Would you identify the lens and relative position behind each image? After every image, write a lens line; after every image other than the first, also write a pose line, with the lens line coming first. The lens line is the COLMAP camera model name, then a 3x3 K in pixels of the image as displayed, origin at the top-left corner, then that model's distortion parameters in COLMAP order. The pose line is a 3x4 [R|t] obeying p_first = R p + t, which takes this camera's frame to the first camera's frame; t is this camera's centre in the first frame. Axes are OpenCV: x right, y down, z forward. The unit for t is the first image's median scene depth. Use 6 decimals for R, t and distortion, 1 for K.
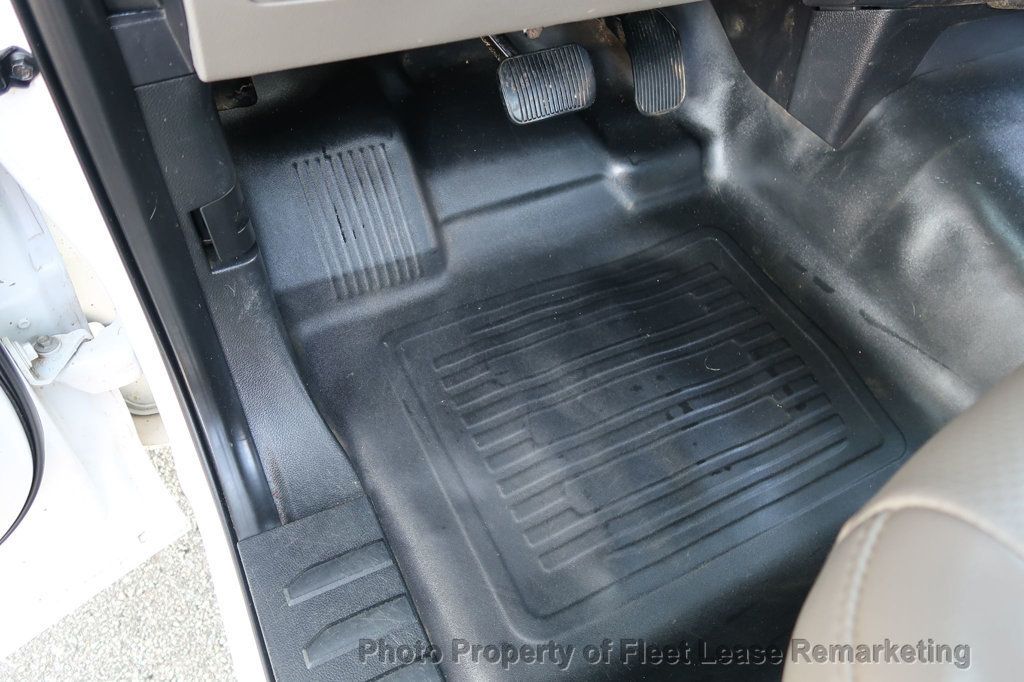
lens RADIAL K [[705.6, 0, 509.9], [0, 705.6, 340.3], [0, 0, 1]] dist [-0.024283, 0.003093]
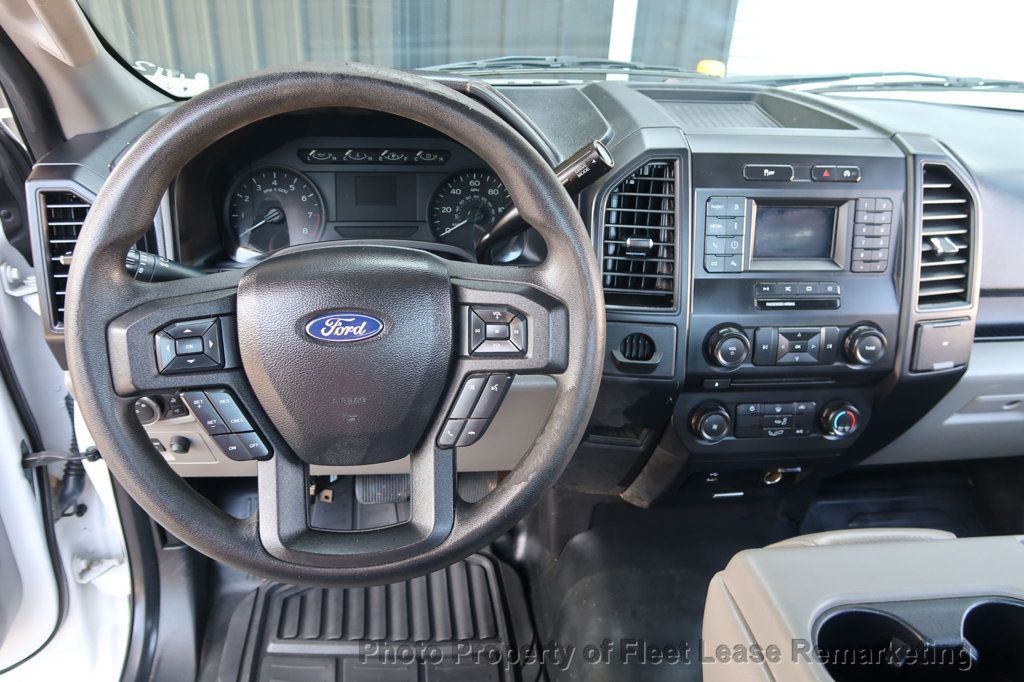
lens RADIAL K [[691.4, 0, 511.9], [0, 691.4, 326.5], [0, 0, 1]] dist [-0.001414, 0.000475]
pose [[0.937448, 0.137951, -0.319627, 0.755080], [-0.256143, 0.895111, -0.364922, -0.135931], [0.235760, 0.423965, 0.874454, -0.574255]]
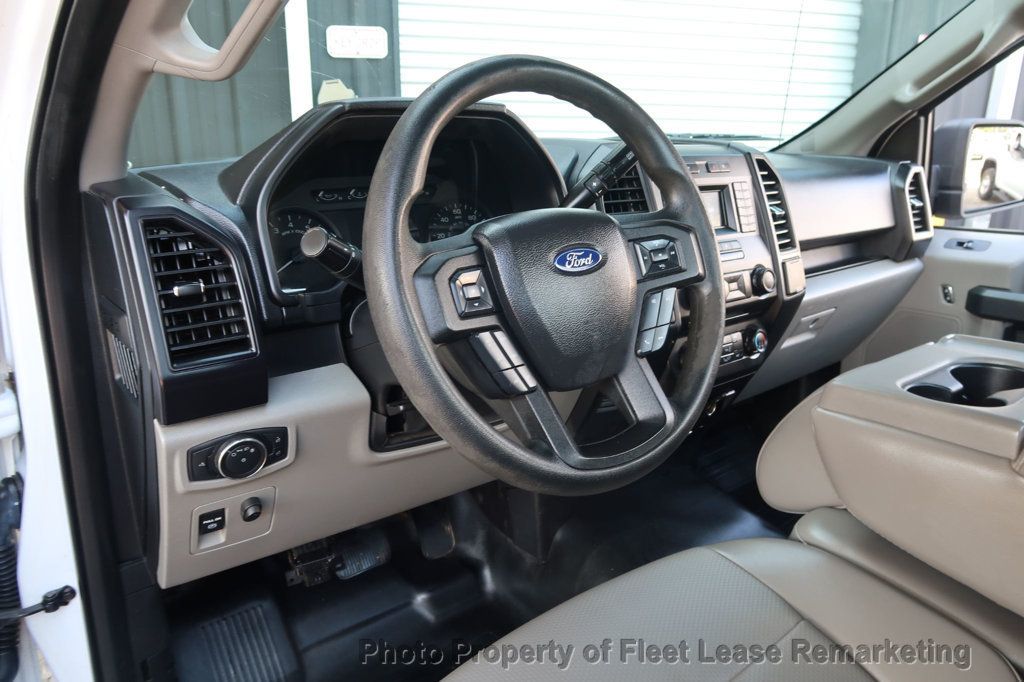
lens RADIAL K [[705.6, 0, 509.9], [0, 705.6, 340.3], [0, 0, 1]] dist [-0.024283, 0.003093]
pose [[0.979501, -0.104866, 0.171992, 0.152179], [0.182565, 0.822984, -0.537929, 0.173883], [-0.085136, 0.558302, 0.825258, -0.652633]]
